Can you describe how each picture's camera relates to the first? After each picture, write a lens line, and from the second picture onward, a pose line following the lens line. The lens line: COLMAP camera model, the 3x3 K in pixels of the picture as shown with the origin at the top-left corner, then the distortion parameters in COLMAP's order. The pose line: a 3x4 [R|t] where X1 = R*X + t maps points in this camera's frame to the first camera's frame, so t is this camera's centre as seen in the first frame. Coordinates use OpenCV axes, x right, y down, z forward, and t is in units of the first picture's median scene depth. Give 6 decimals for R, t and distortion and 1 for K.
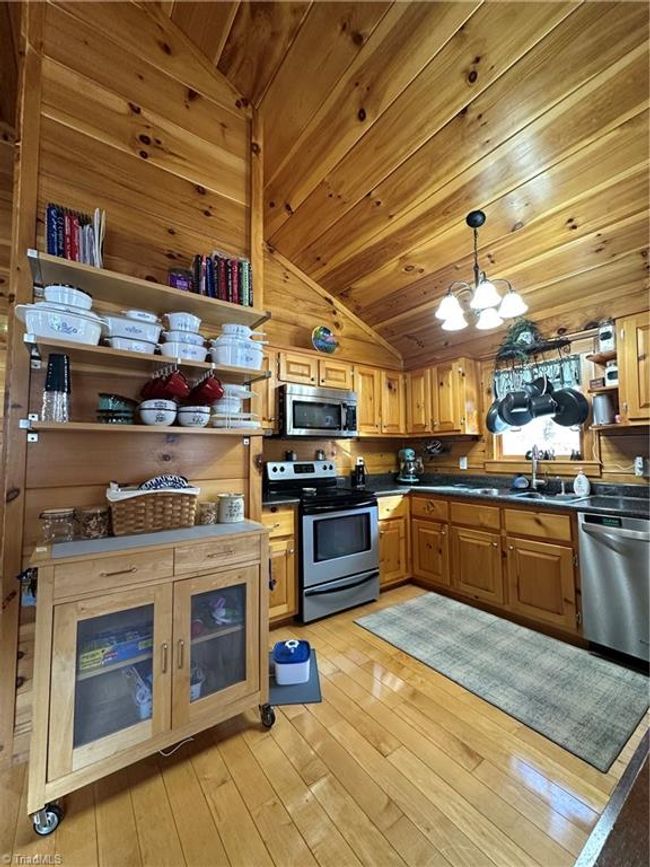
lens RADIAL K [[345.4, 0, 326.4], [0, 345.4, 433.4], [0, 0, 1]] dist [-0.003707, 0.000359]
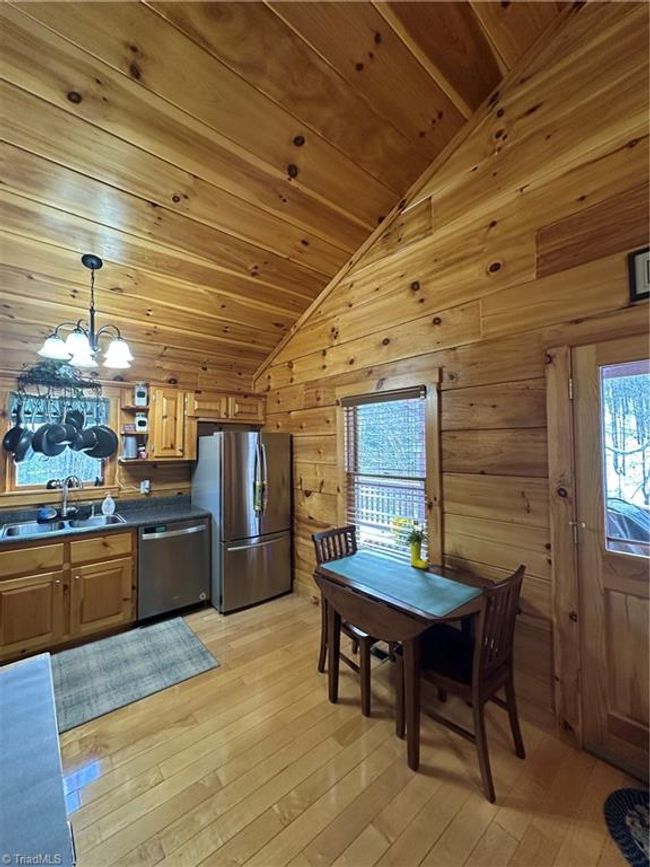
lens RADIAL K [[345.4, 0, 326.4], [0, 345.4, 433.4], [0, 0, 1]] dist [-0.003707, 0.000359]
pose [[-0.079894, 0.036954, 0.996118, -0.634421], [-0.055736, 0.997584, -0.041478, -0.115204], [-0.995244, -0.058833, -0.077642, 0.370543]]
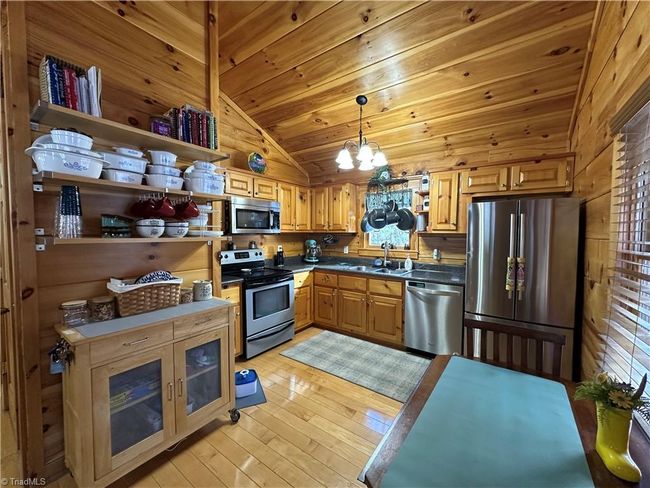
lens RADIAL K [[258.9, 0, 325.0], [0, 258.9, 244.0], [0, 0, 1]] dist [-0.003707, 0.000359]
pose [[0.950192, -0.001367, 0.311662, -0.098303], [-0.030398, 0.994816, 0.097039, -0.077919], [-0.310179, -0.101680, 0.945225, -0.136204]]
